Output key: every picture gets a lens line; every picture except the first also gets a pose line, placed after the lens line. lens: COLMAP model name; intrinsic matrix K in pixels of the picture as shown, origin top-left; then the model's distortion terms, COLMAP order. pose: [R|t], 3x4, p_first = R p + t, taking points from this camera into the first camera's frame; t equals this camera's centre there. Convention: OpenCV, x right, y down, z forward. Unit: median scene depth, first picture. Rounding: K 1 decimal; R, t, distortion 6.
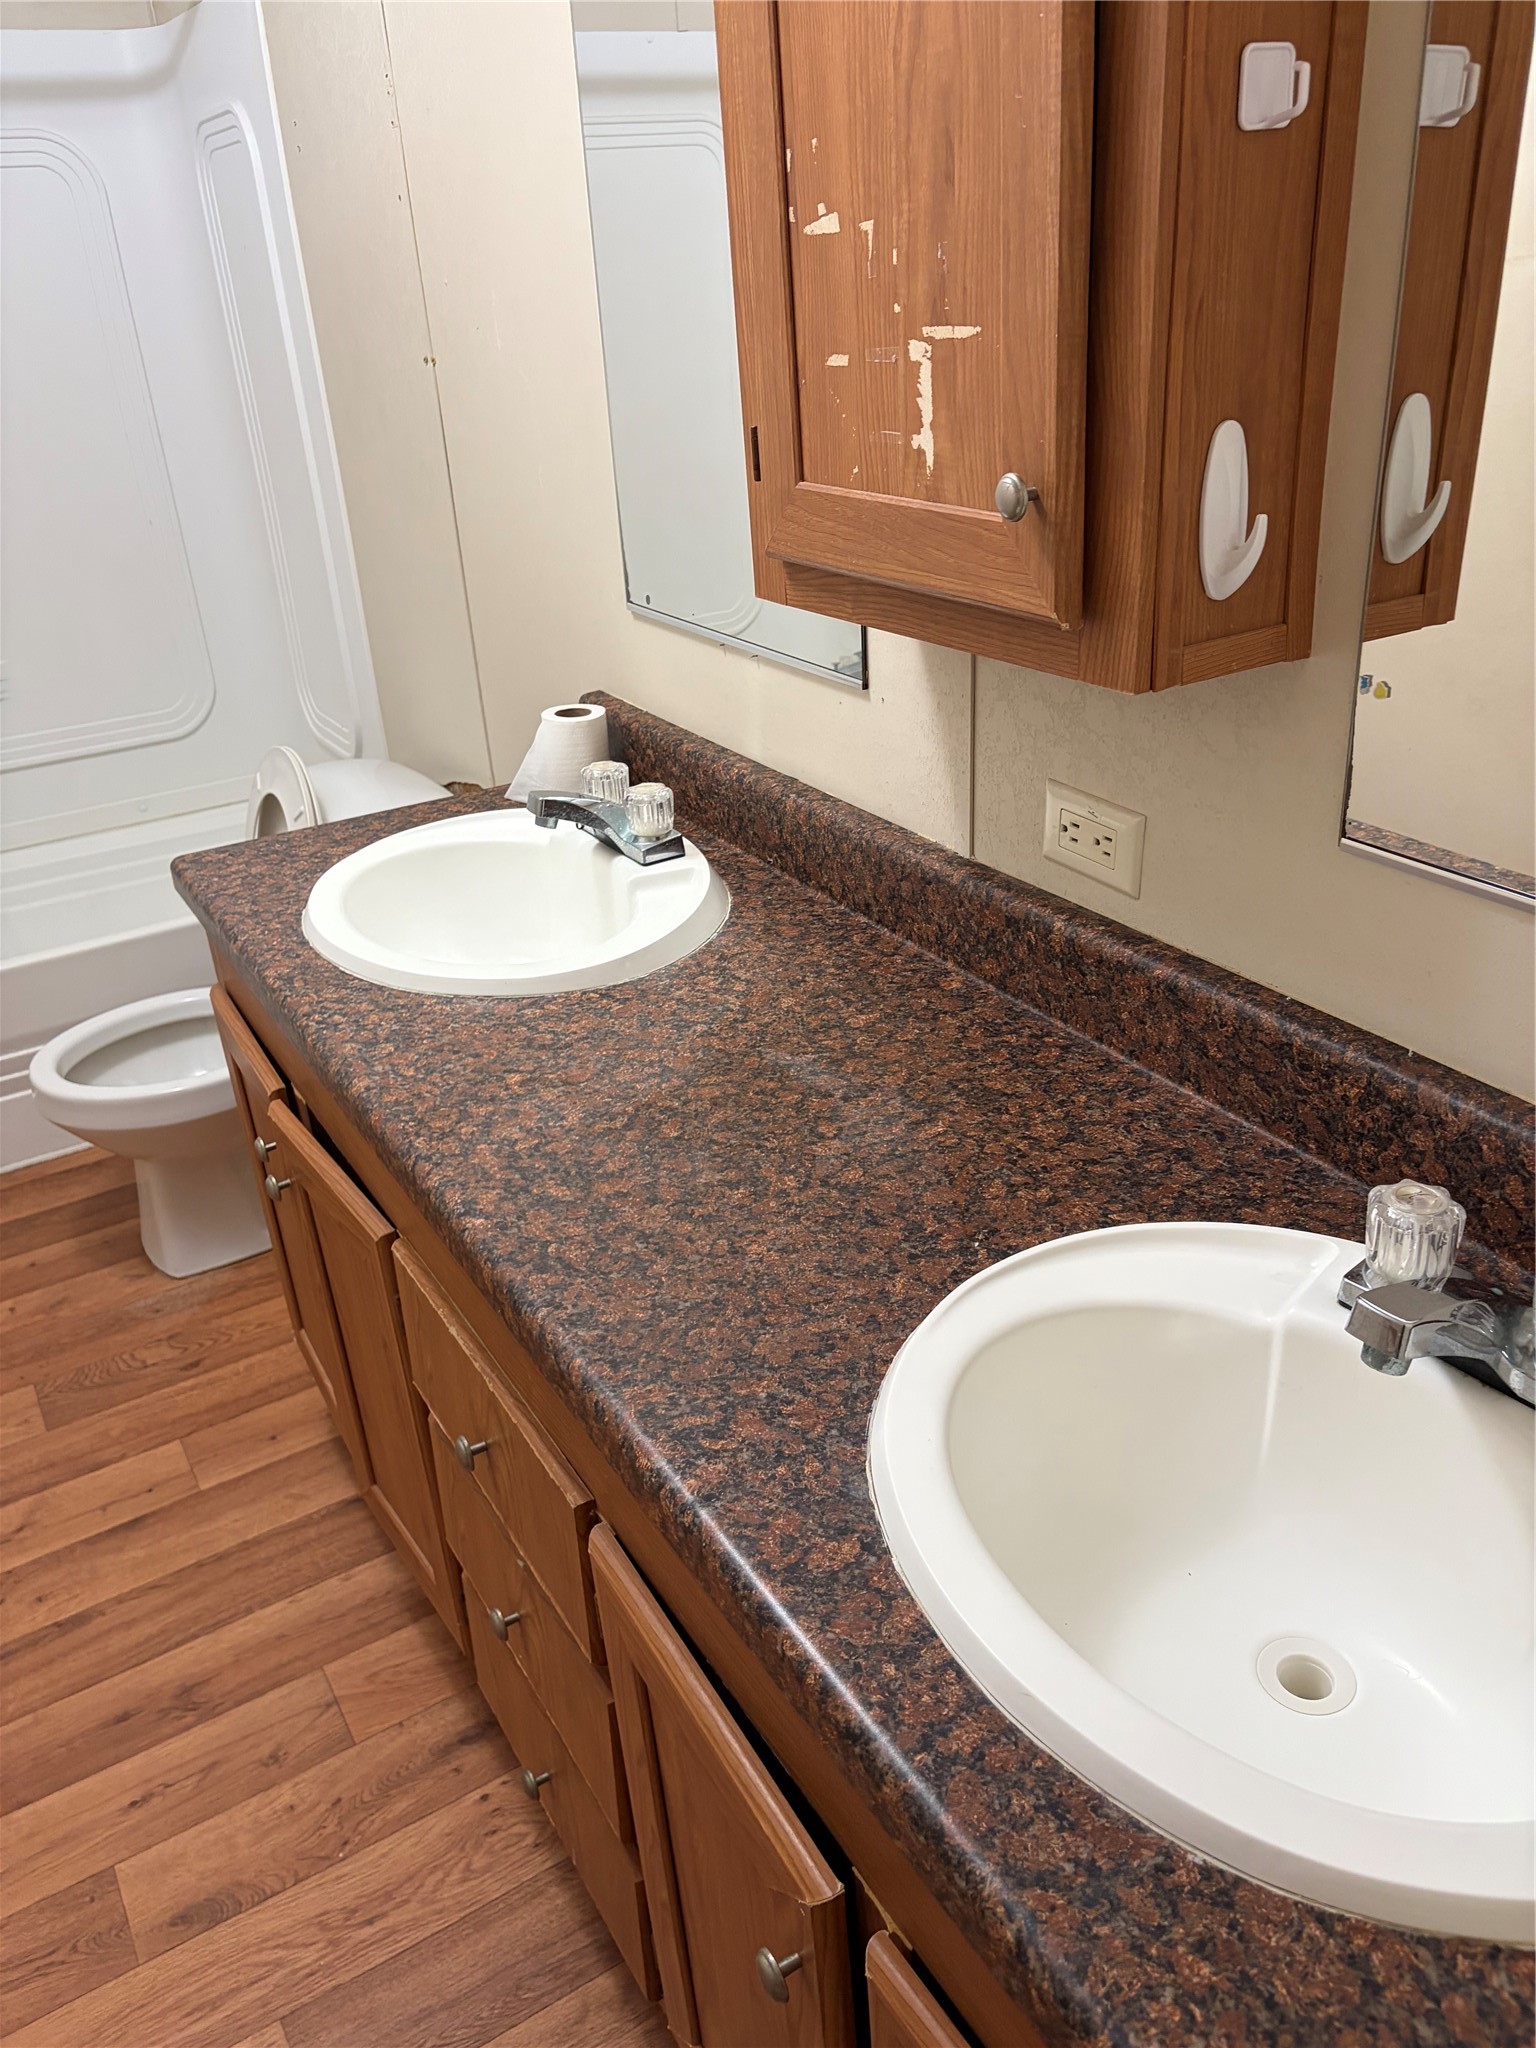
lens RADIAL K [[1538.9, 0, 768.0], [0, 1538.9, 1024.0], [0, 0, 1]] dist [0.044736, -0.070640]
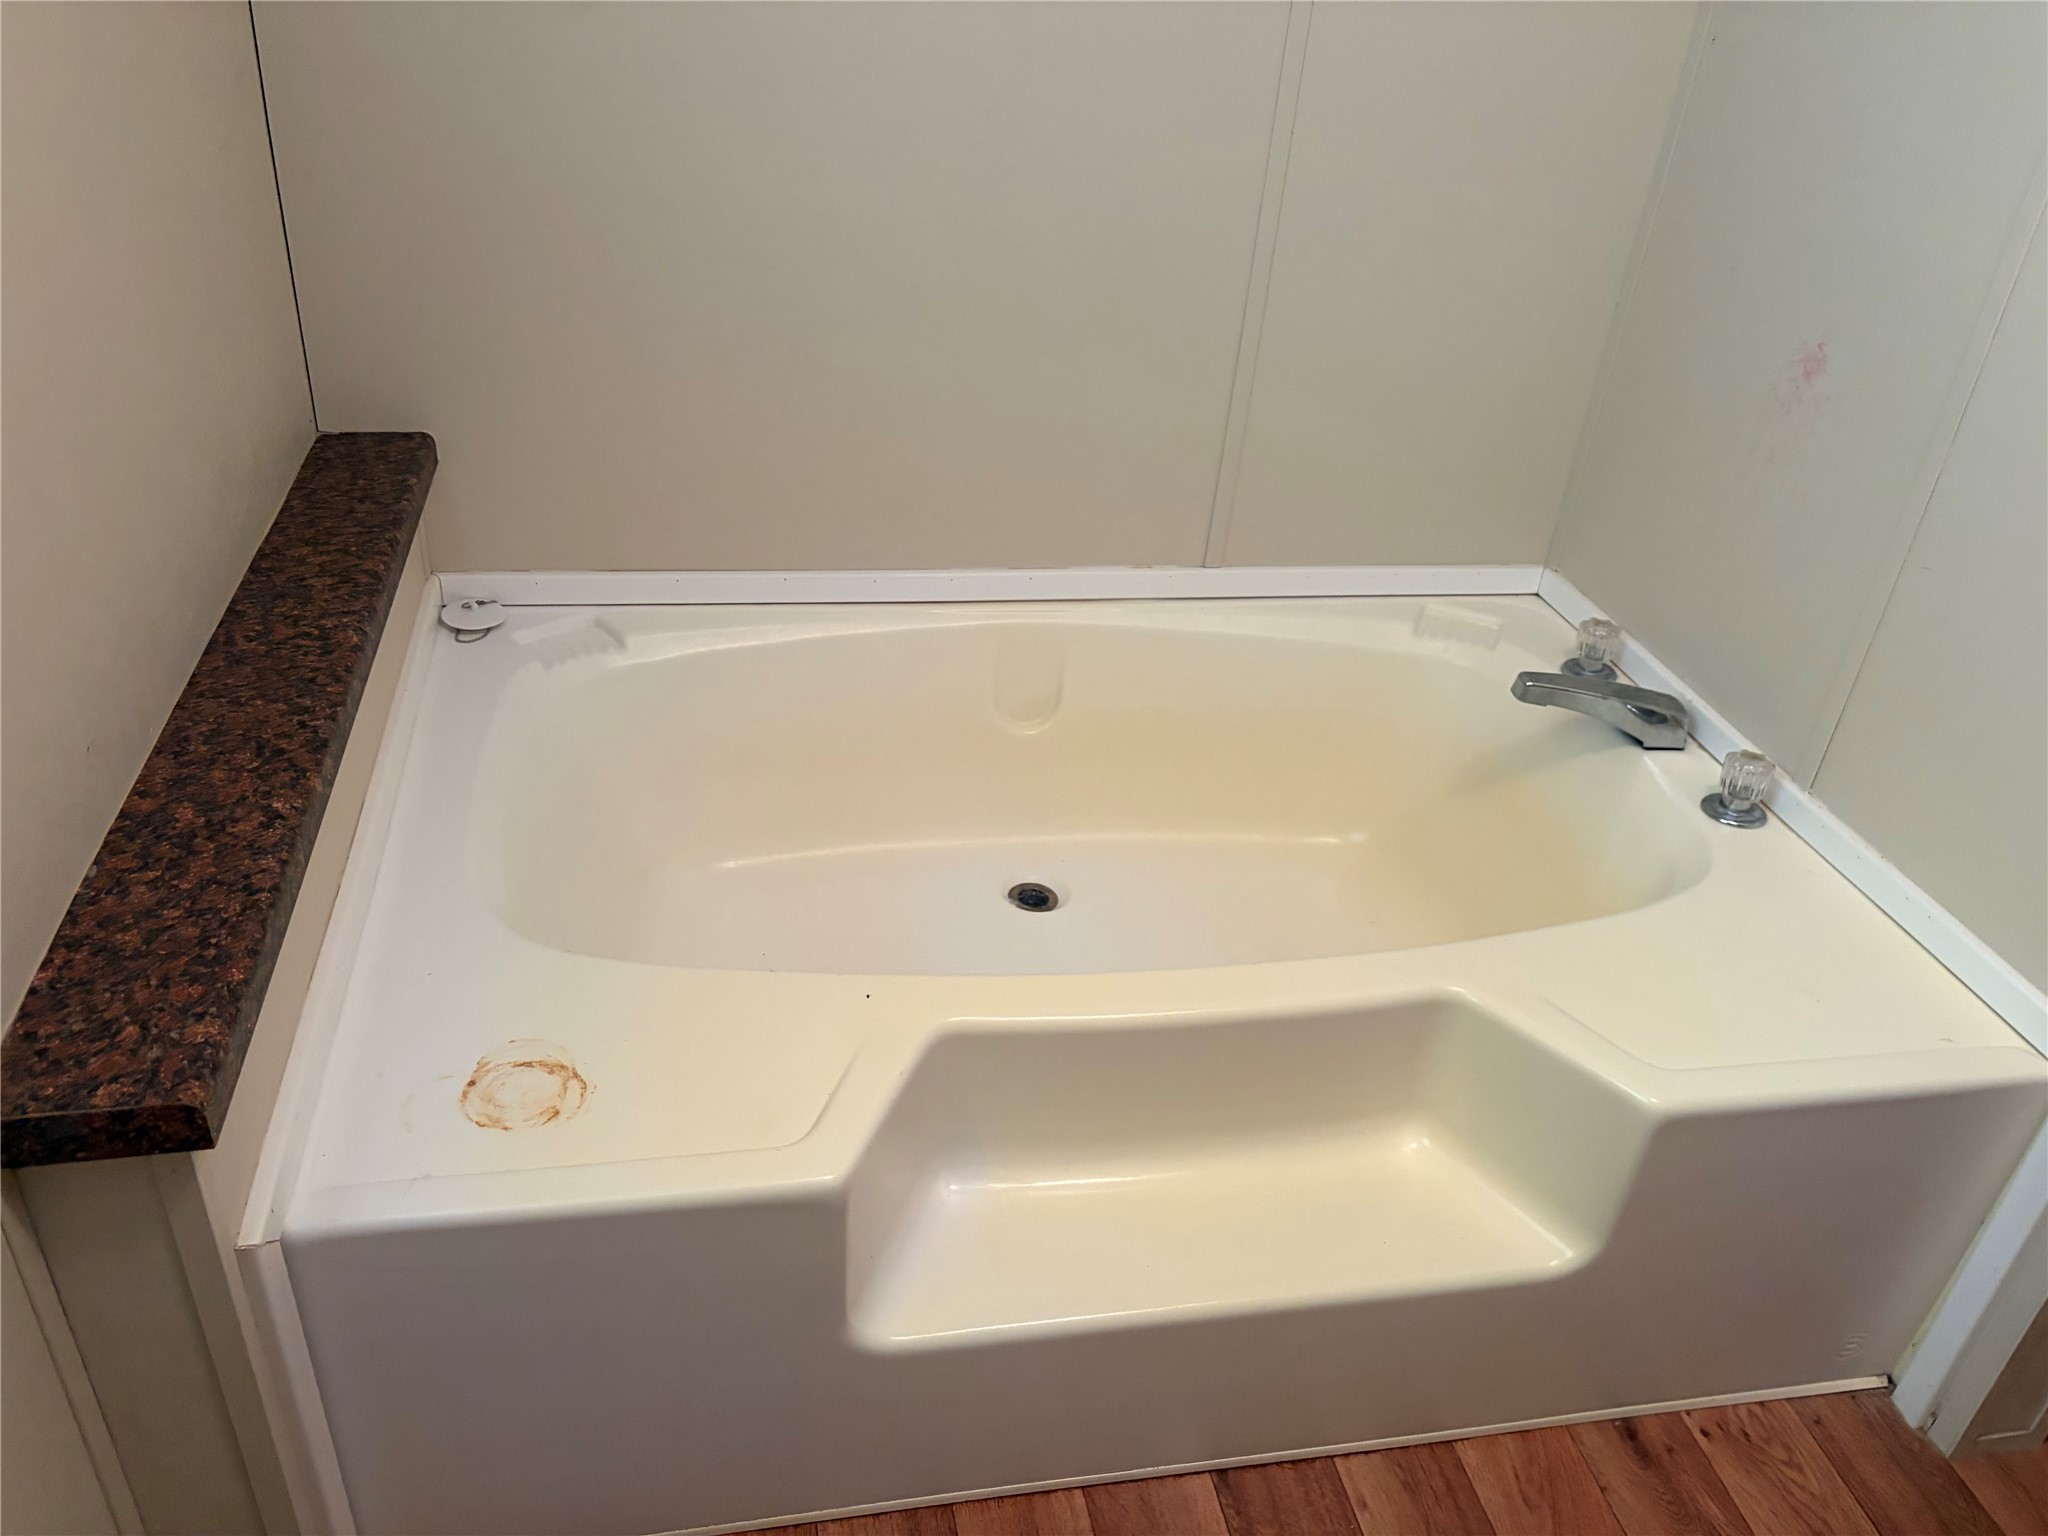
lens RADIAL K [[1538.9, 0, 1024.0], [0, 1538.9, 768.0], [0, 0, 1]] dist [0.044736, -0.070640]
pose [[-0.941529, -0.183472, 0.282598, -0.977350], [0.135637, 0.561380, 0.816367, -0.693364], [-0.308426, 0.806964, -0.503670, 1.374285]]
